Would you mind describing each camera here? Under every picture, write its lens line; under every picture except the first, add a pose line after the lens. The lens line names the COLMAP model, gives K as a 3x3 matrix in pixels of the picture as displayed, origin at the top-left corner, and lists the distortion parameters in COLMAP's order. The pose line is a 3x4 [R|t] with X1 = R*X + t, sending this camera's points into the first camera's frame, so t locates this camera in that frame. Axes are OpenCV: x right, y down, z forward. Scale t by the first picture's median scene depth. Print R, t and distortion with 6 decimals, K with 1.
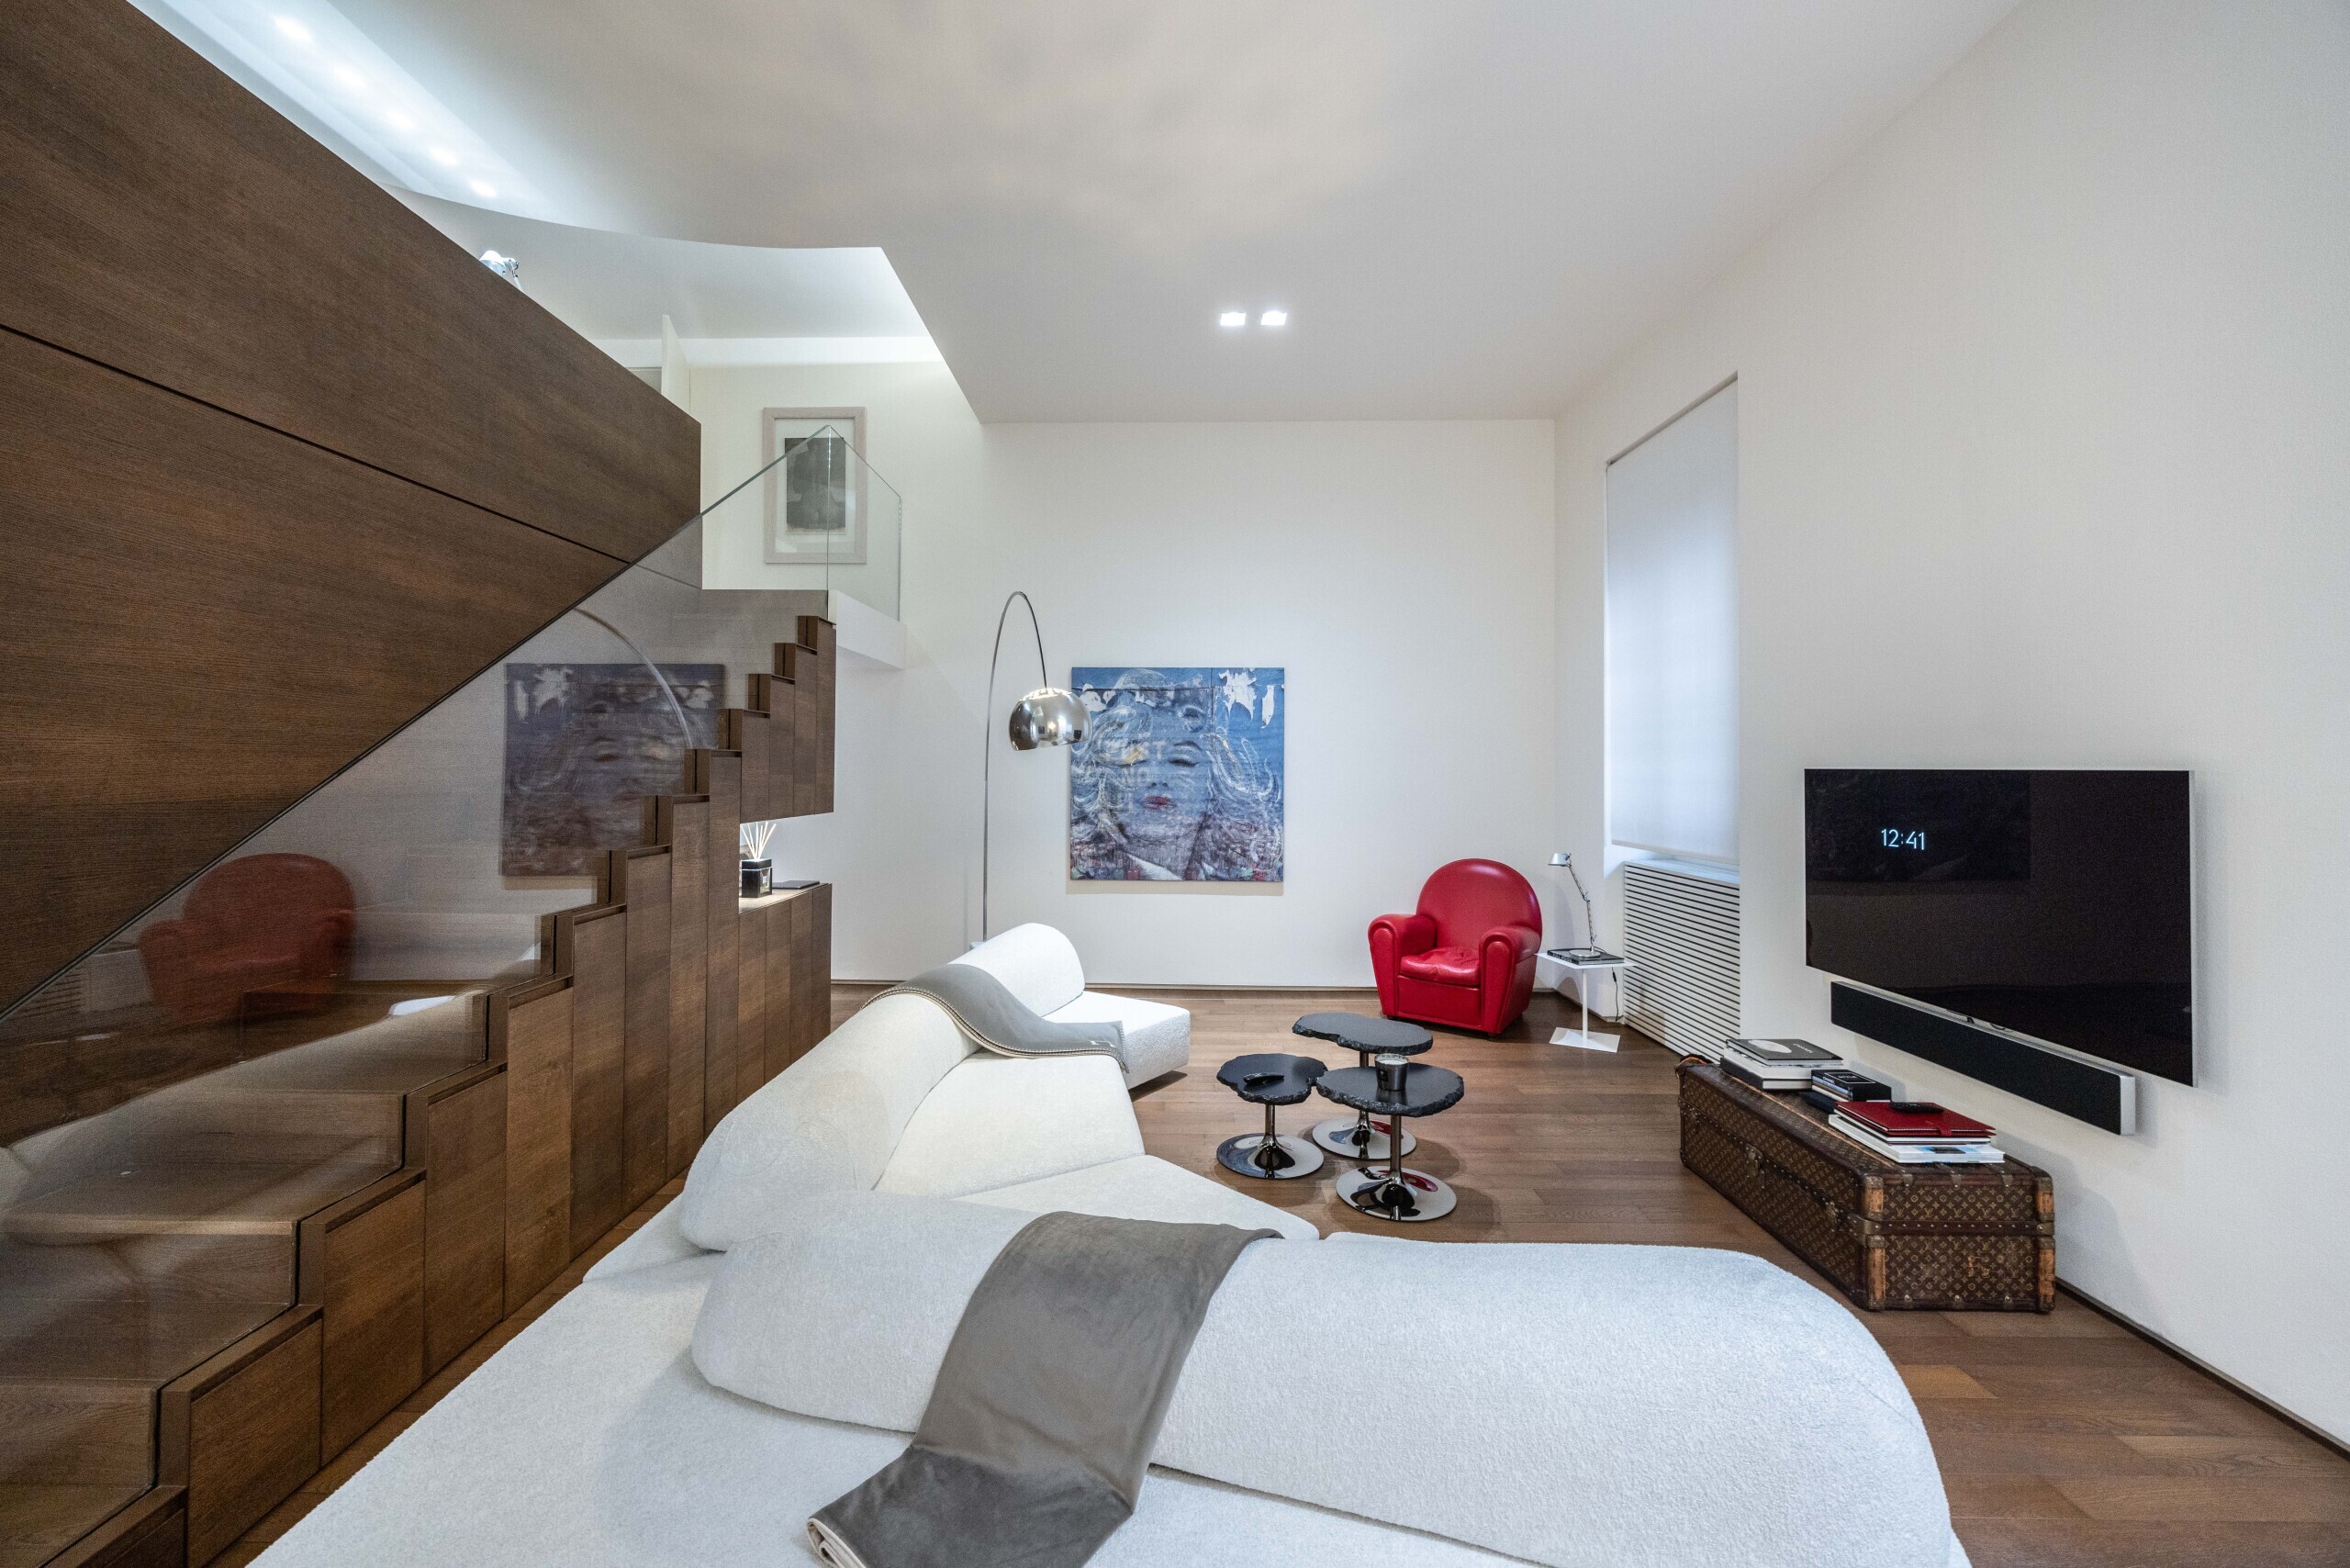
lens RADIAL K [[900.1, 0, 1173.1], [0, 900.1, 755.7], [0, 0, 1]] dist [-0.001444, -0.000095]
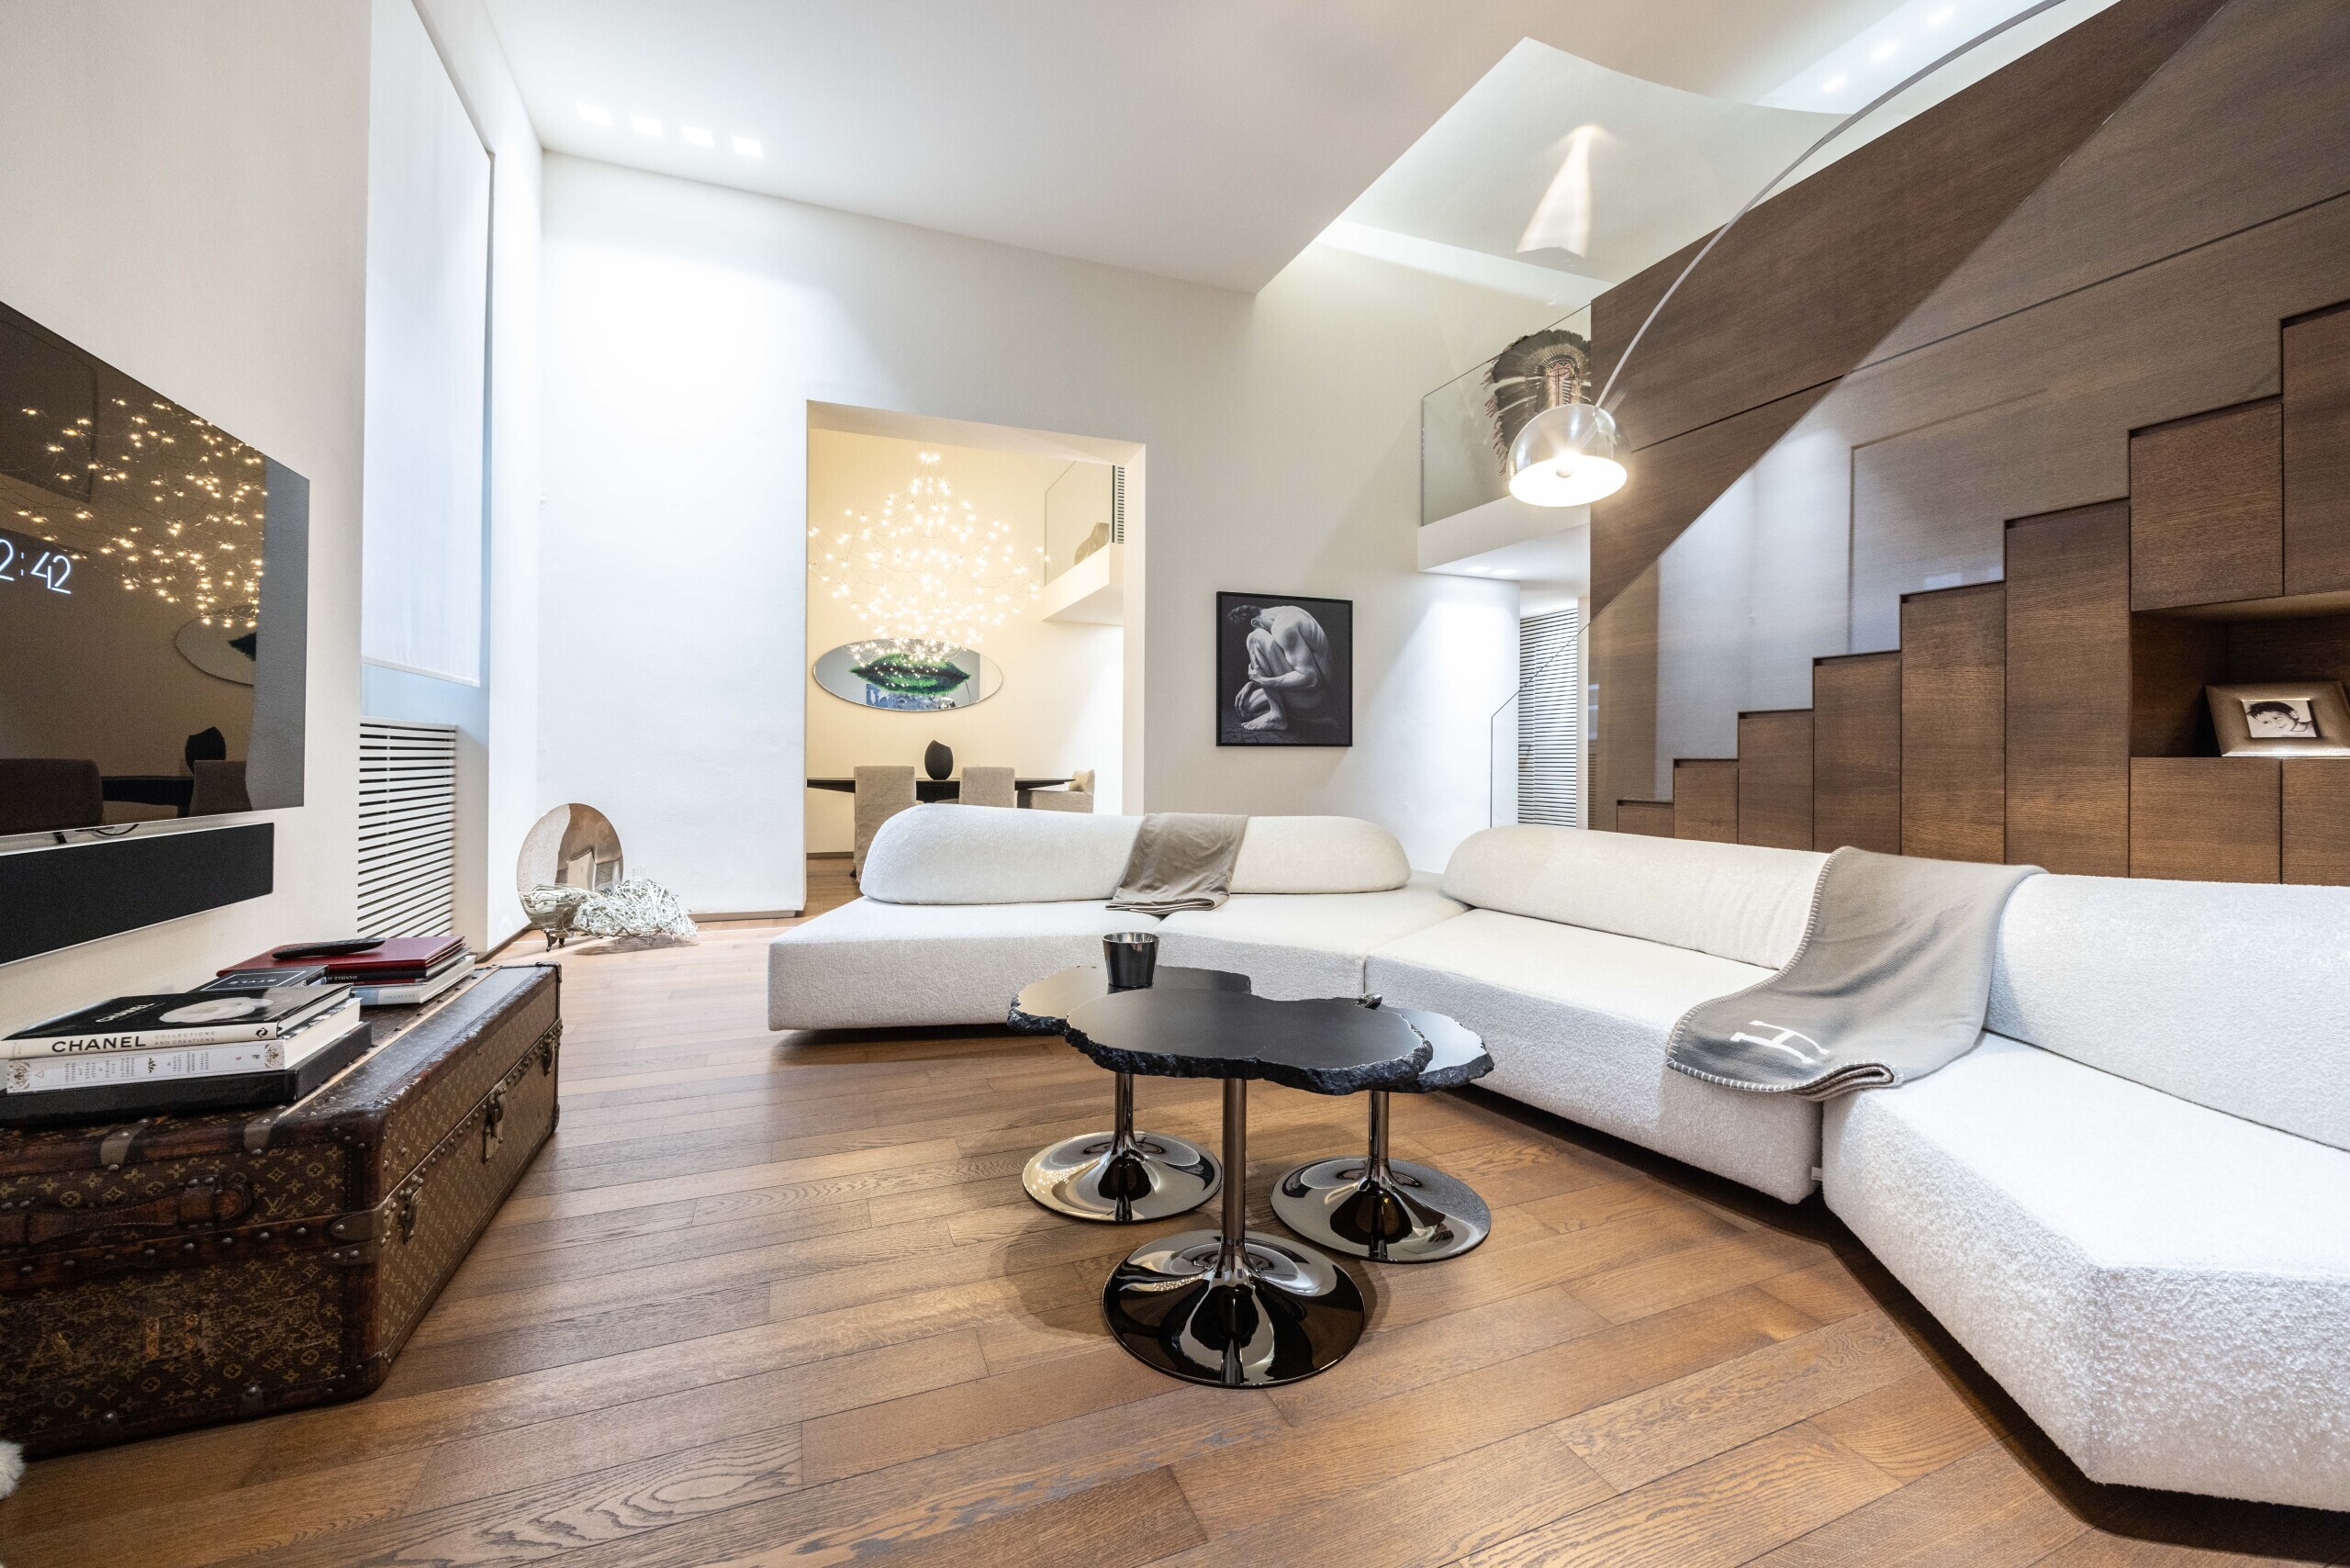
lens RADIAL K [[896.2, 0, 1150.6], [0, 896.2, 764.1], [0, 0, 1]] dist [-0.000268, -0.000094]
pose [[-0.927005, -0.008193, -0.374960, 0.235153], [-0.005210, 0.999946, -0.008968, 0.116942], [0.375013, -0.006360, -0.926998, 0.806155]]
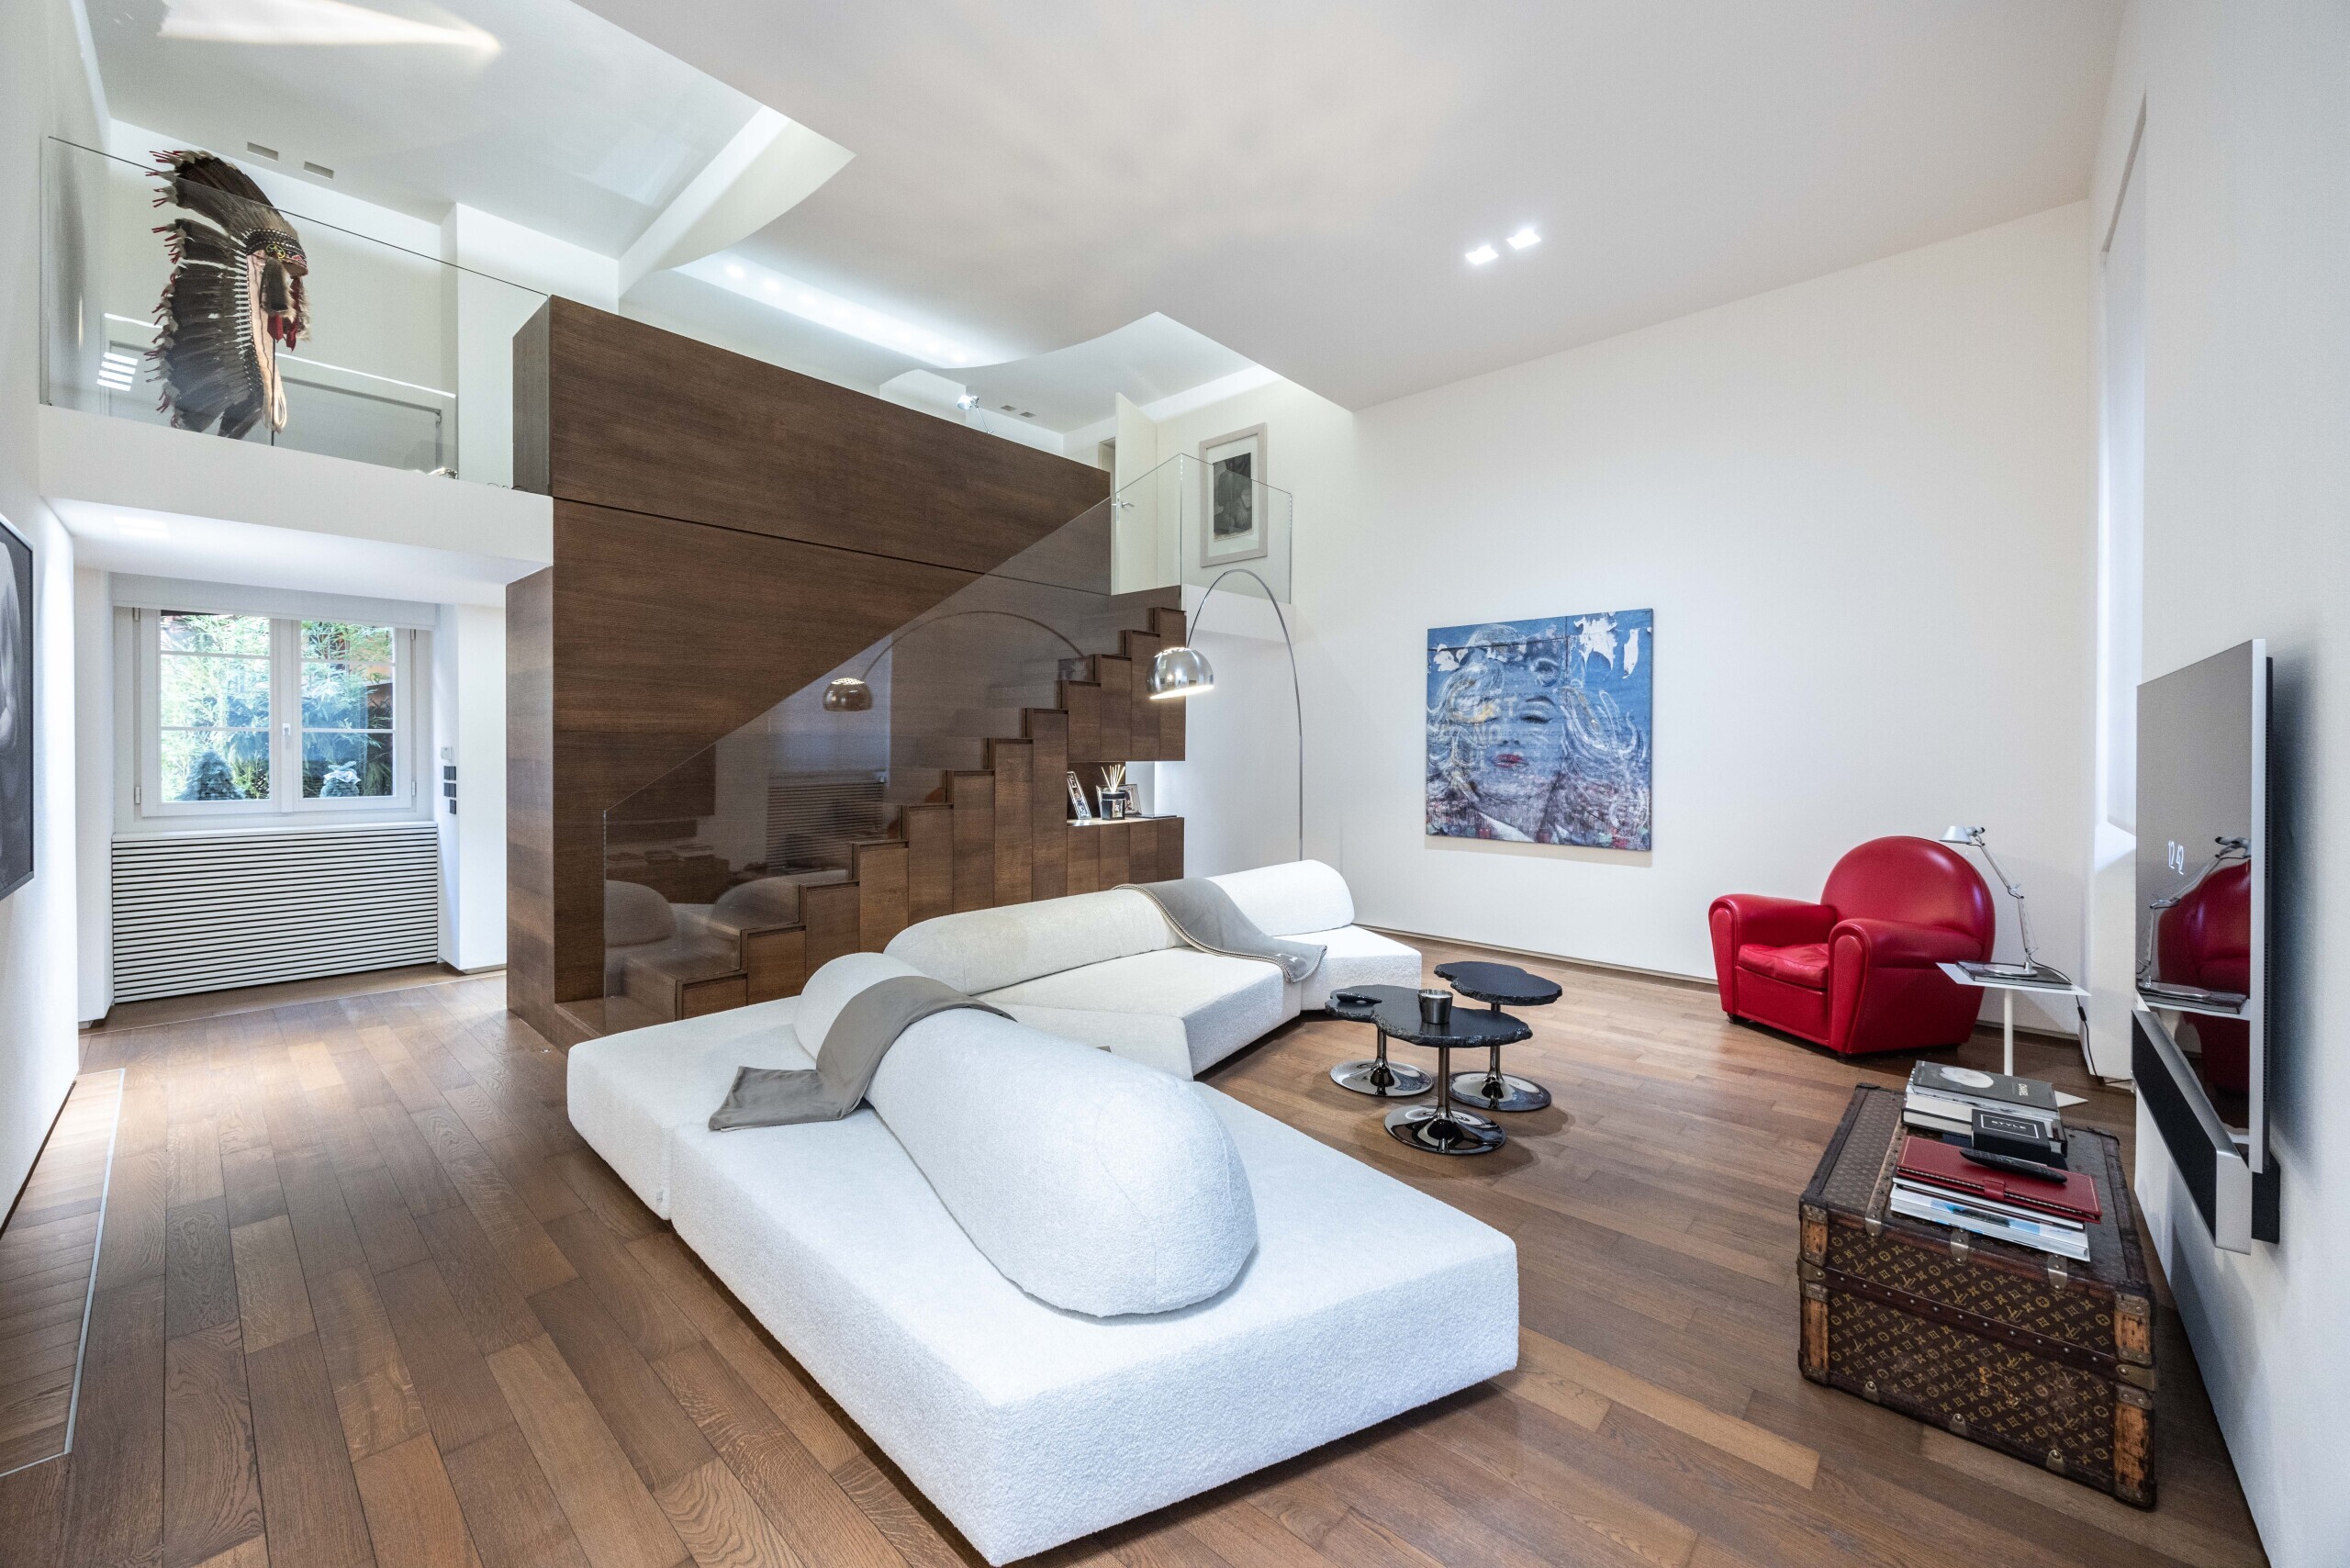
lens RADIAL K [[900.1, 0, 1173.1], [0, 900.1, 755.7], [0, 0, 1]] dist [-0.001444, -0.000095]
pose [[0.752482, 0.003798, -0.658601, 0.350809], [0.008788, 0.999836, 0.015806, 0.028151], [0.658554, -0.017681, 0.752326, 0.031219]]
